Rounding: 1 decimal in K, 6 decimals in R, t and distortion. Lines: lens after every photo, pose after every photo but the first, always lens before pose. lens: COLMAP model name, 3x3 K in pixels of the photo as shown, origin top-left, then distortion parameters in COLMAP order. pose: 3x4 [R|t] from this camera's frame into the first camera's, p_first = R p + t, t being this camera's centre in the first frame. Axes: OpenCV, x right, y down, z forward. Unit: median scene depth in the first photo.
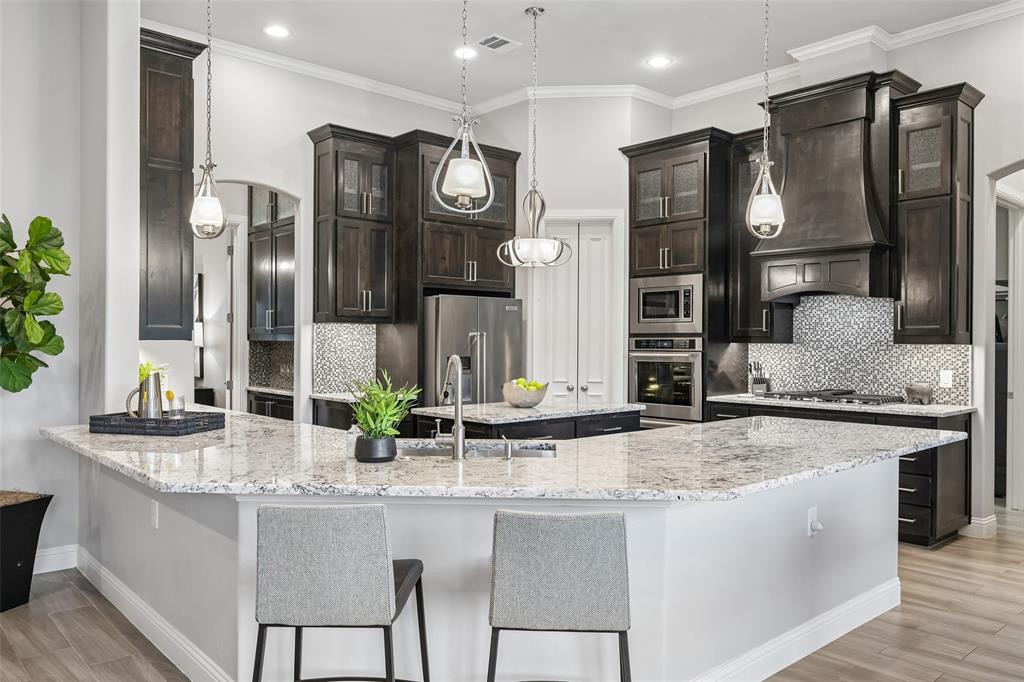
lens RADIAL K [[754.6, 0, 514.4], [0, 754.6, 344.9], [0, 0, 1]] dist [0.000704, -0.002119]
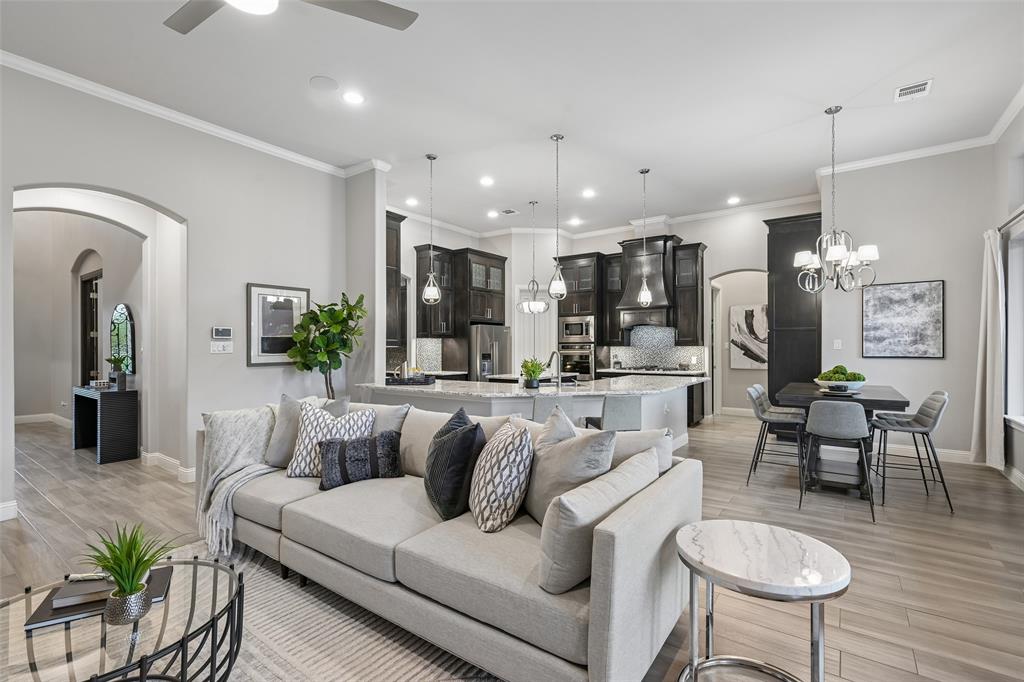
lens RADIAL K [[456.4, 0, 515.7], [0, 456.4, 345.2], [0, 0, 1]] dist [0.001146, 0.000534]
pose [[0.977359, -0.006110, 0.211499, -0.270626], [0.007534, 0.999954, -0.005929, 0.000461], [-0.211453, 0.007388, 0.977360, -0.290396]]
